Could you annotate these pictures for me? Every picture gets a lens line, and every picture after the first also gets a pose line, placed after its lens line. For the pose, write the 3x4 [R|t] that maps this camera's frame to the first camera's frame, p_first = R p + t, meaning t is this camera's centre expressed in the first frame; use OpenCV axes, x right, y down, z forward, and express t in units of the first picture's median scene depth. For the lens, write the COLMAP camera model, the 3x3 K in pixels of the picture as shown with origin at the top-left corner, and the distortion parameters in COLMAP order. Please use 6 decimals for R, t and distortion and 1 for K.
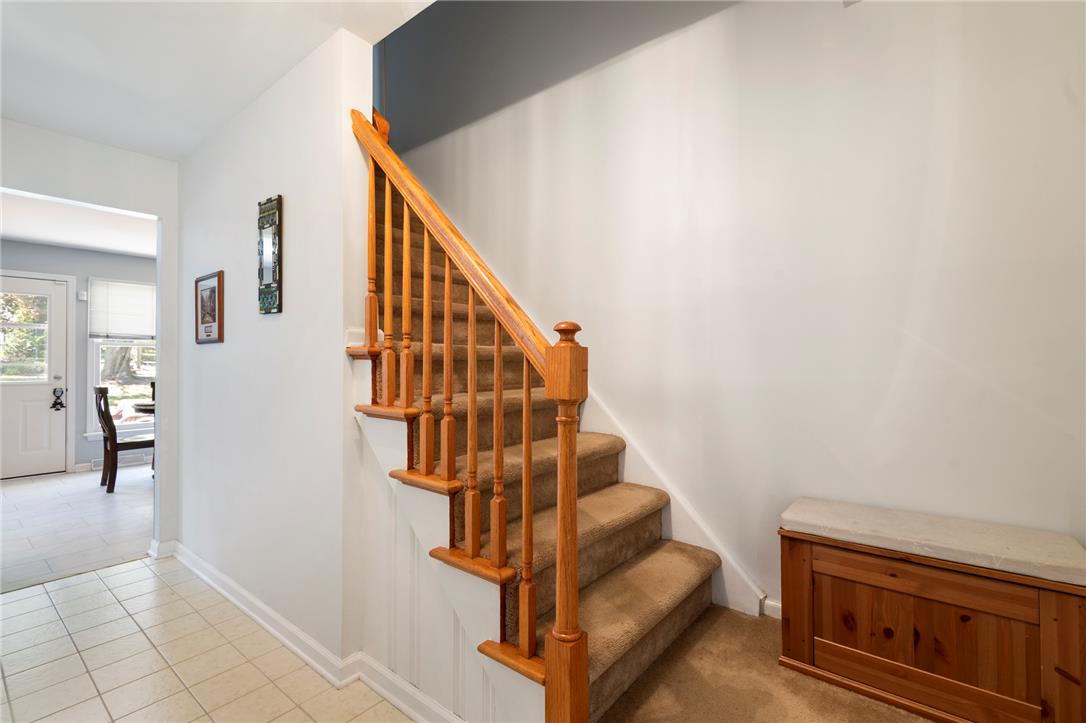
lens RADIAL K [[484.7, 0, 549.5], [0, 484.7, 361.9], [0, 0, 1]] dist [0.001136, -0.000619]
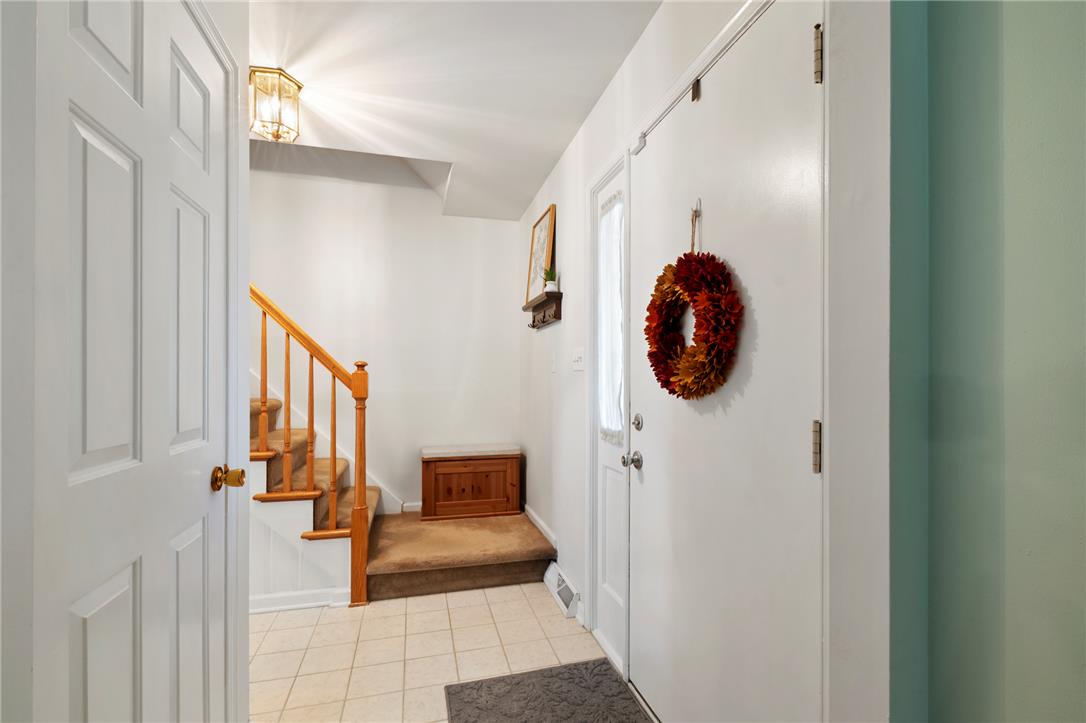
lens RADIAL K [[489.0, 0, 543.3], [0, 489.0, 382.0], [0, 0, 1]] dist [0.002294, -0.000917]
pose [[0.596728, 0.000752, 0.802444, -1.051539], [-0.007865, 0.999957, 0.004912, -0.007276], [-0.802405, -0.009242, 0.596708, -0.801979]]
